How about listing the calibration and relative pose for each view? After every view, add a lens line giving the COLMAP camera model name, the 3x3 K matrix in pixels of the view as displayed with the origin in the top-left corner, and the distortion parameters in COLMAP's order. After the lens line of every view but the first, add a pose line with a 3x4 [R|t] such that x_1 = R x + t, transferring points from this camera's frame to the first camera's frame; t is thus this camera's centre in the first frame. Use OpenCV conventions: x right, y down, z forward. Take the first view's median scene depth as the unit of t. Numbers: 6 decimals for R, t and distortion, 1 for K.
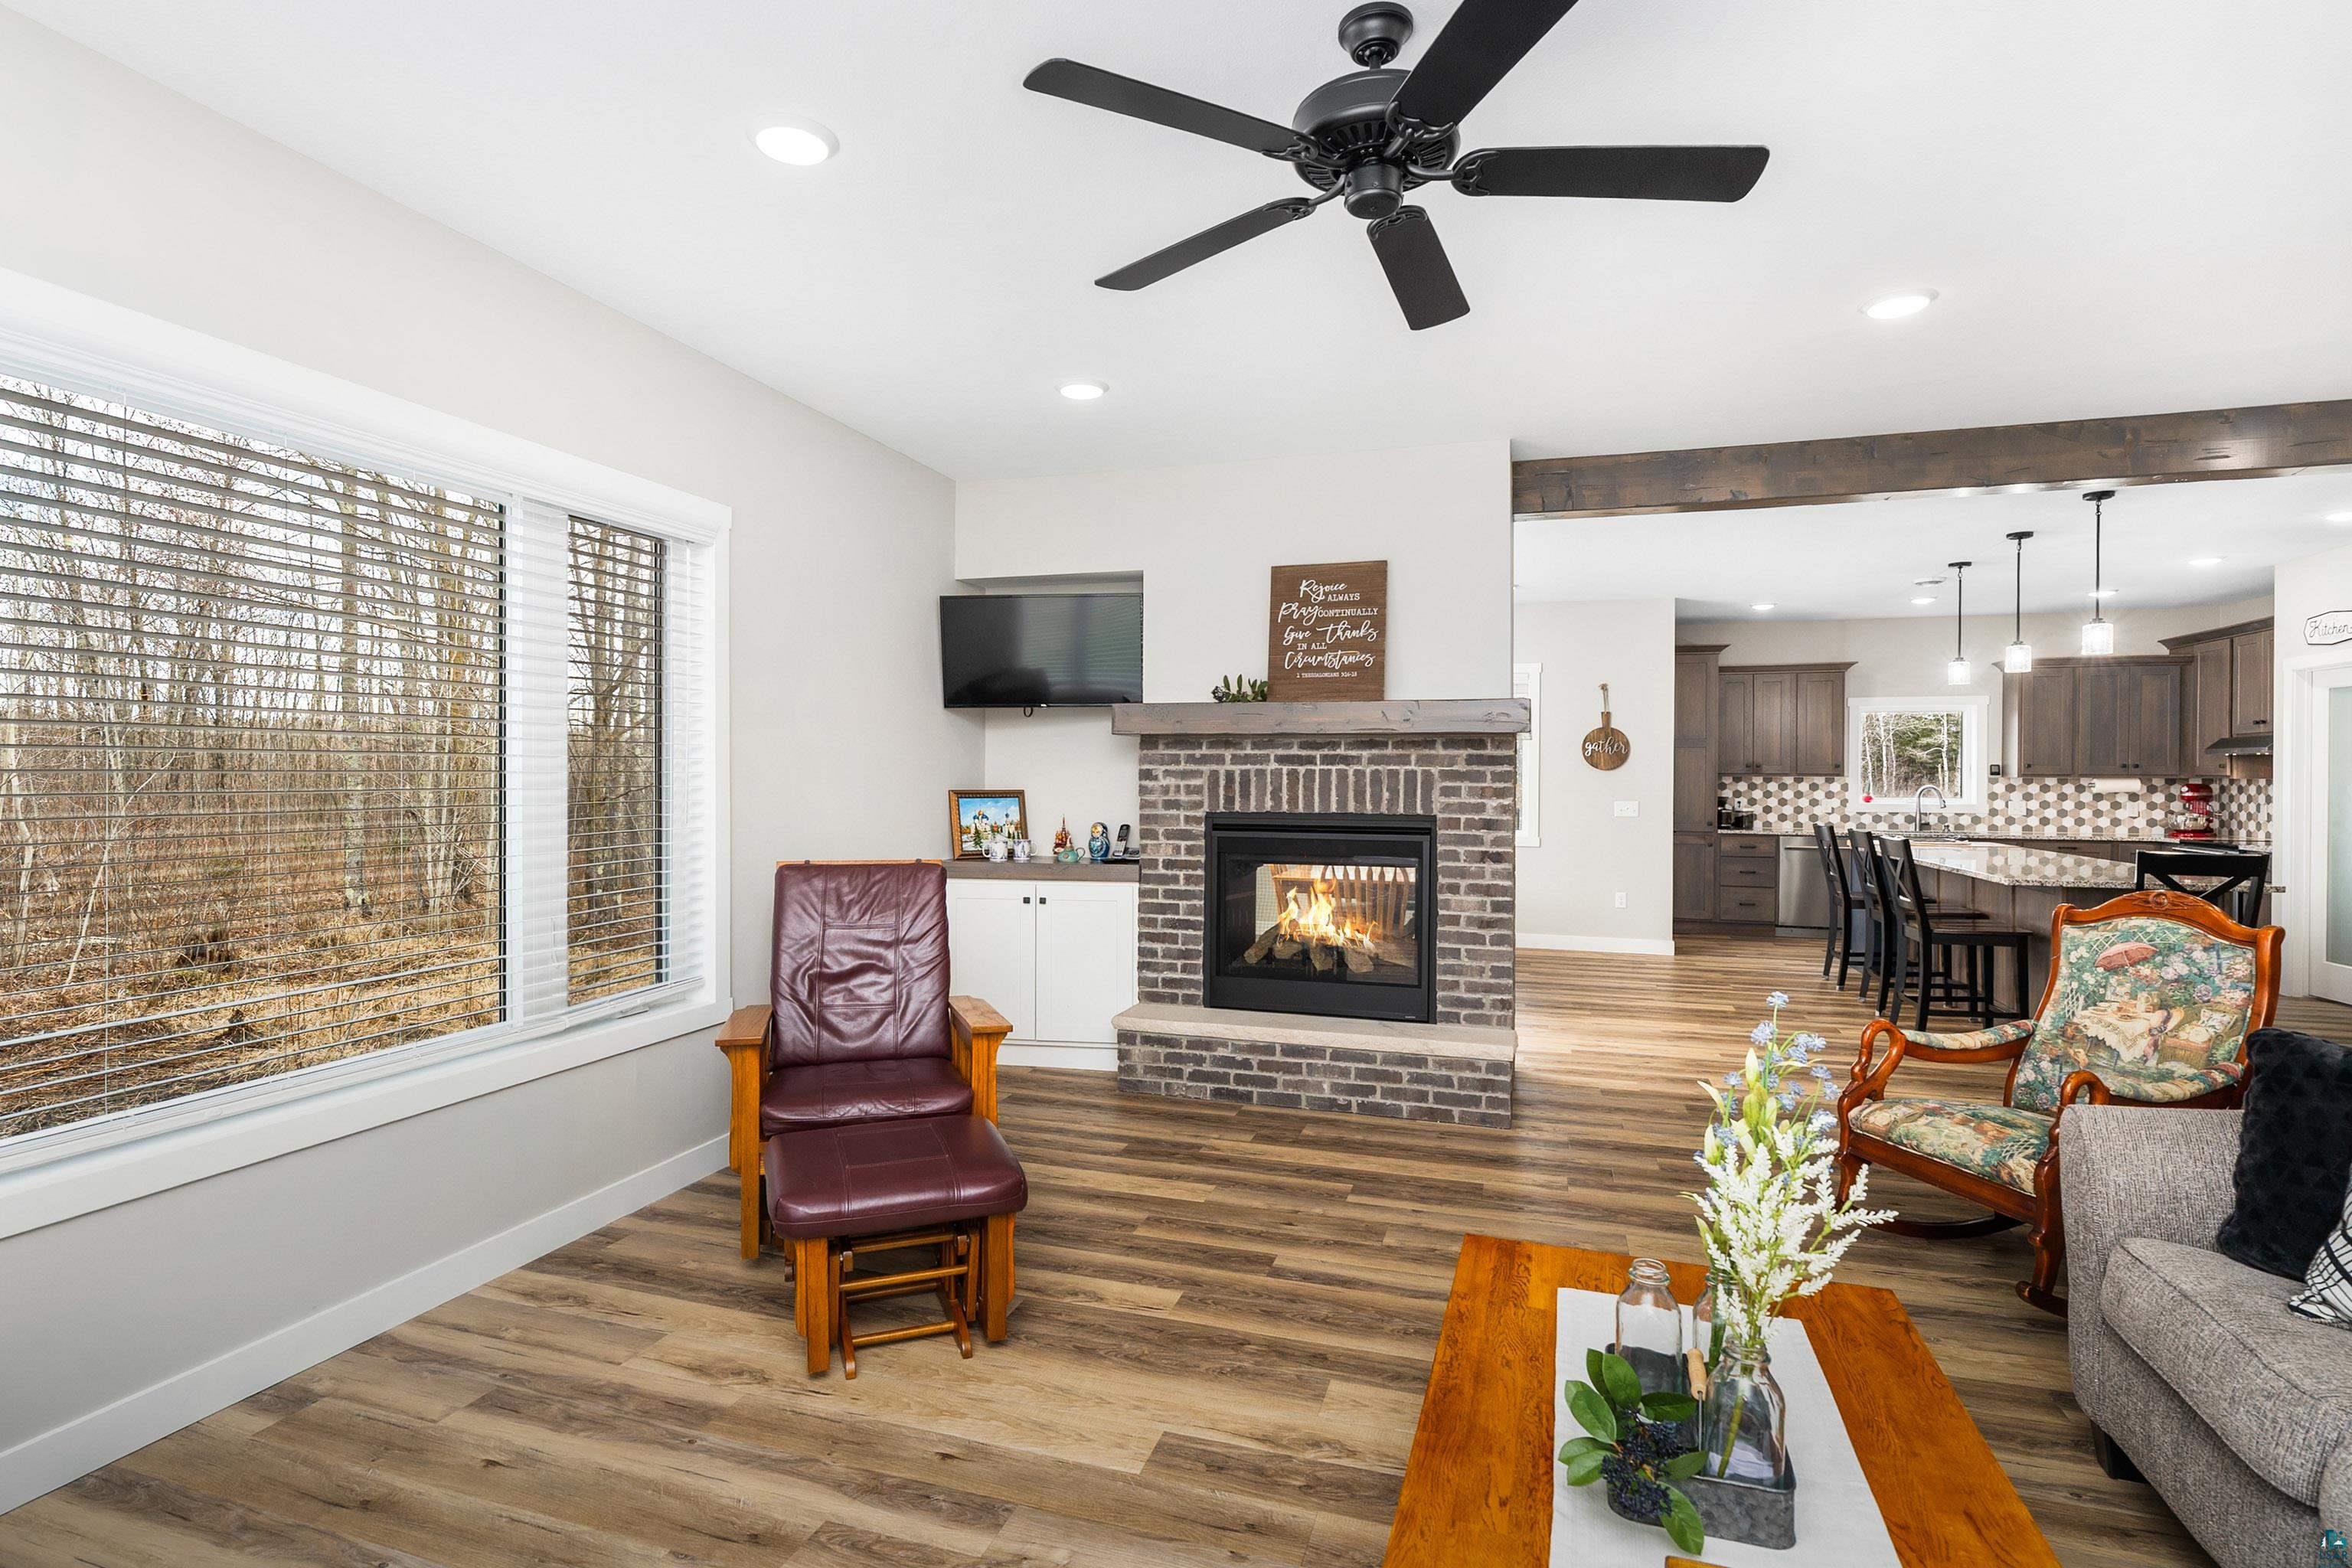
lens RADIAL K [[1069.6, 0, 1095.7], [0, 1069.6, 776.2], [0, 0, 1]] dist [-0.002525, -0.000175]
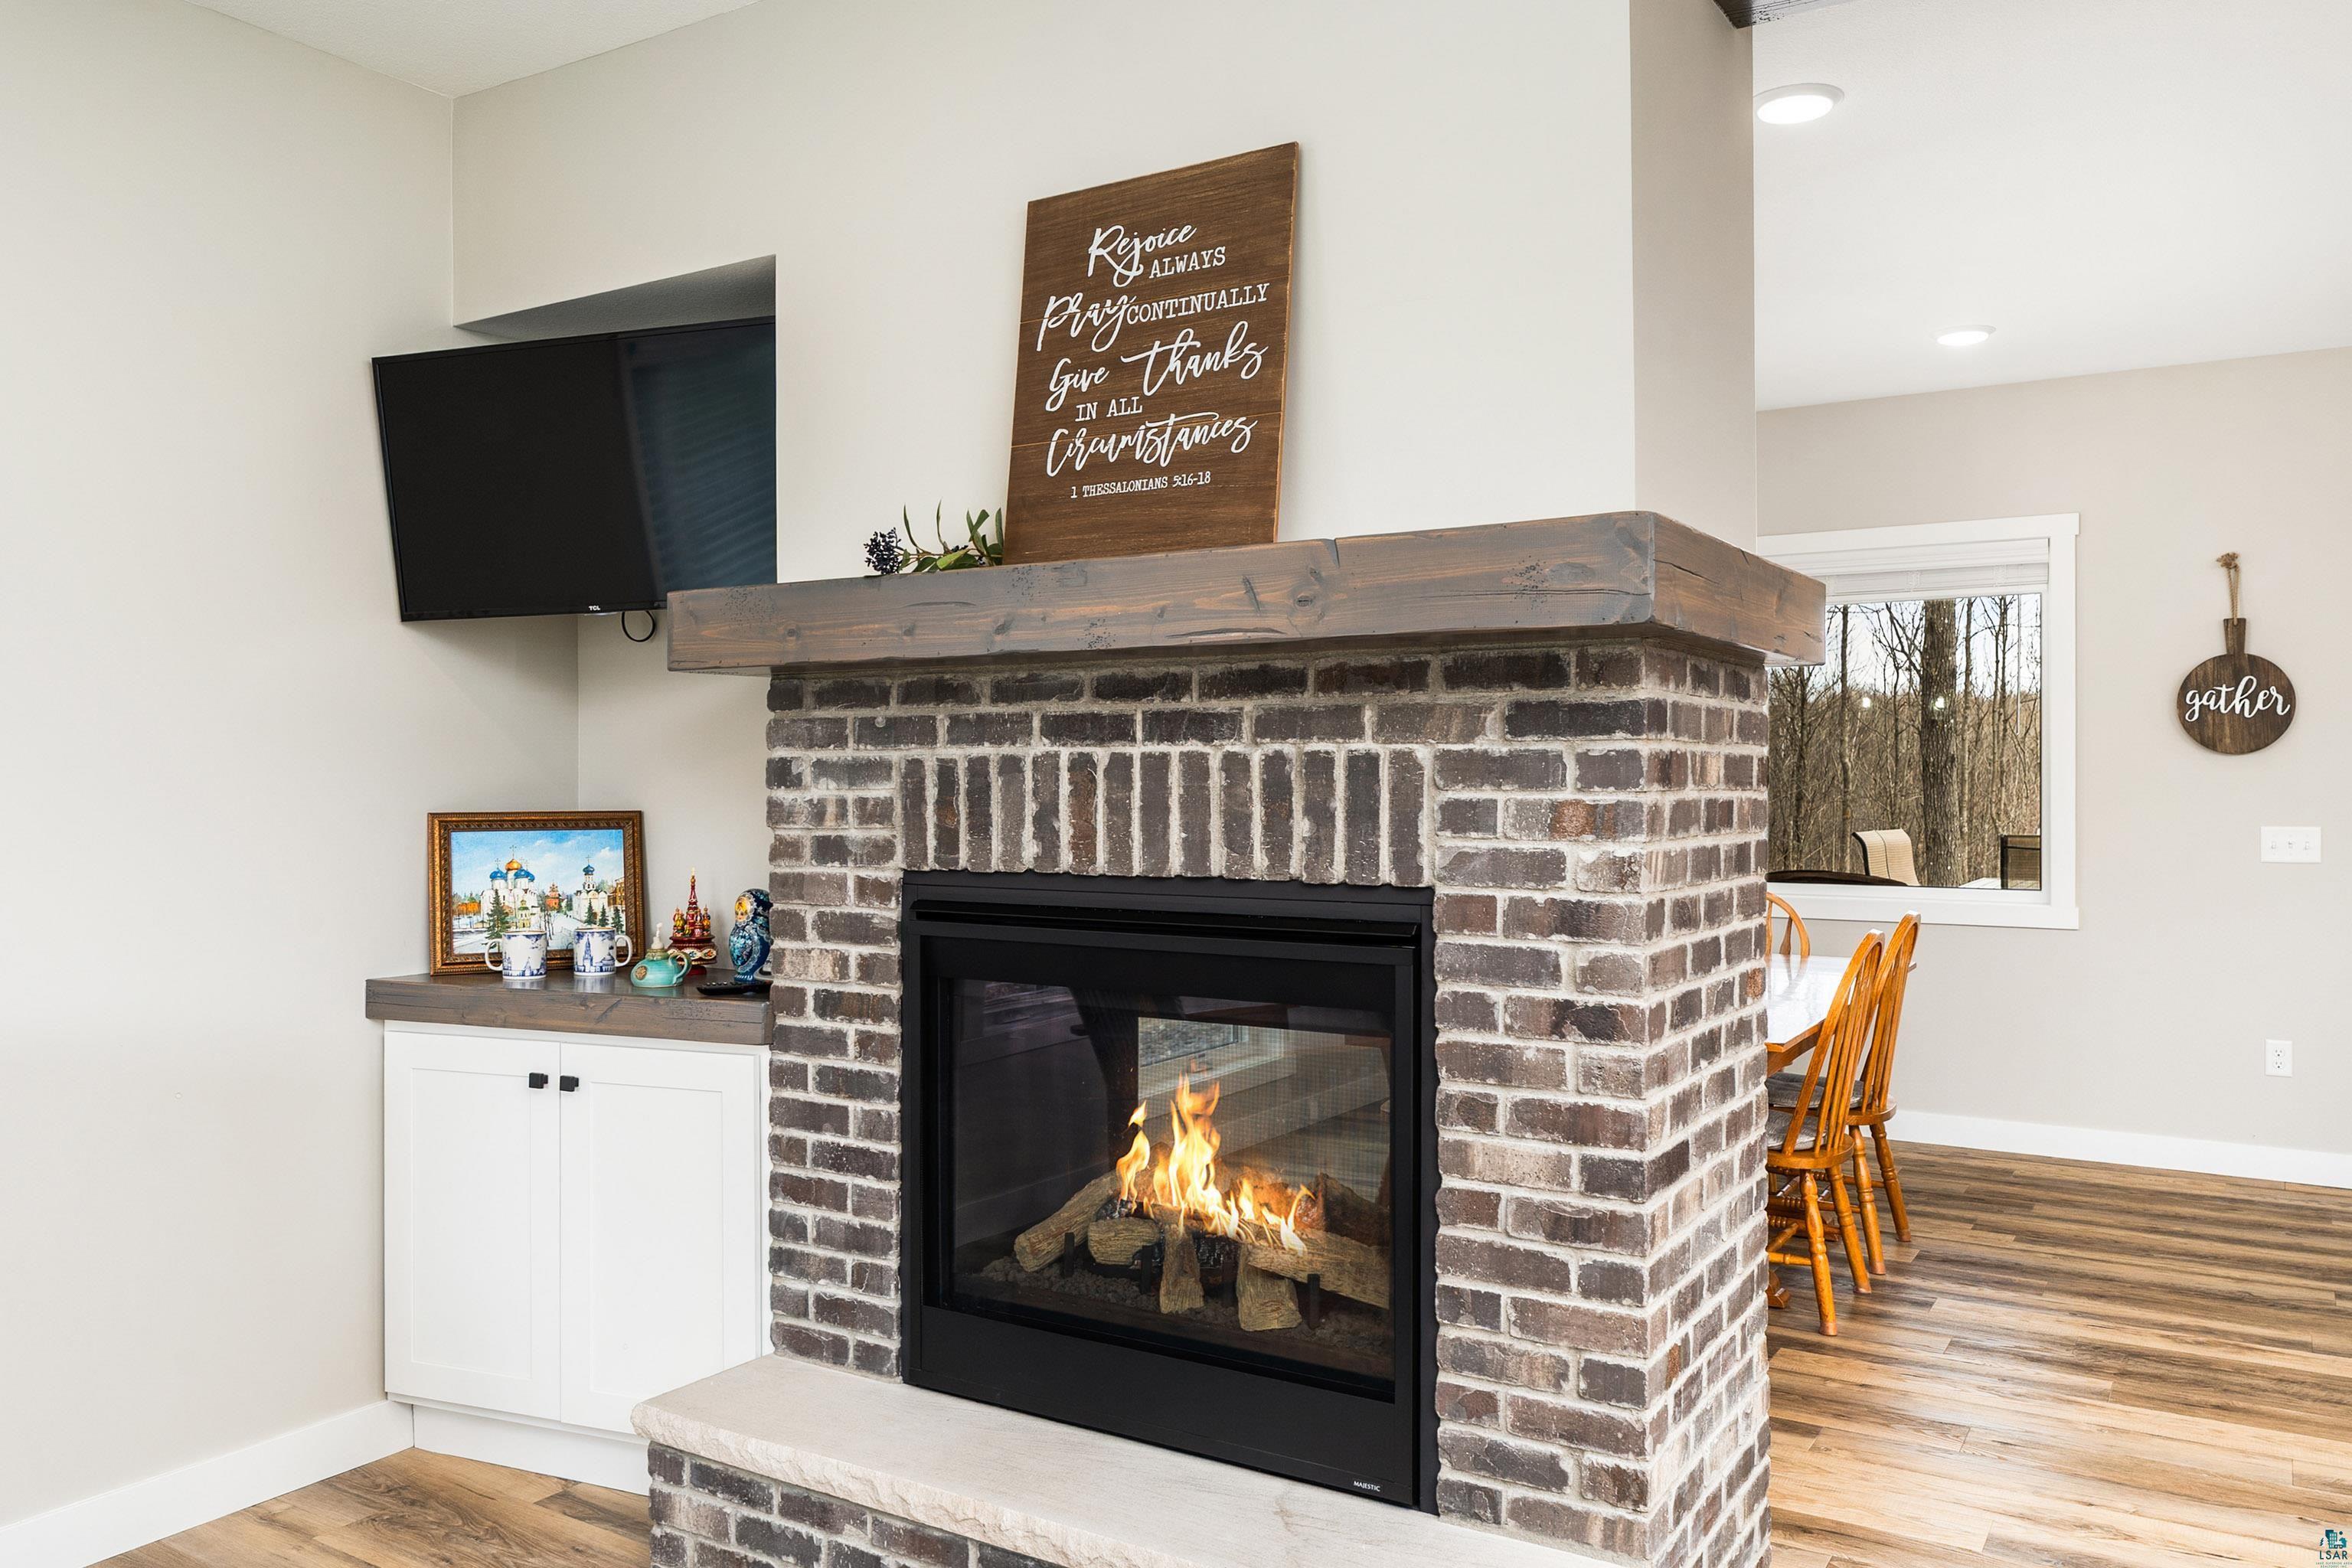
lens RADIAL K [[1659.4, 0, 1168.5], [0, 1659.4, 775.4], [0, 0, 1]] dist [0.001426, -0.002058]
pose [[0.980971, -0.007941, -0.193992, 0.310931], [0.007711, 0.999968, -0.001941, 0.001667], [0.194001, 0.000408, 0.981001, 0.438362]]
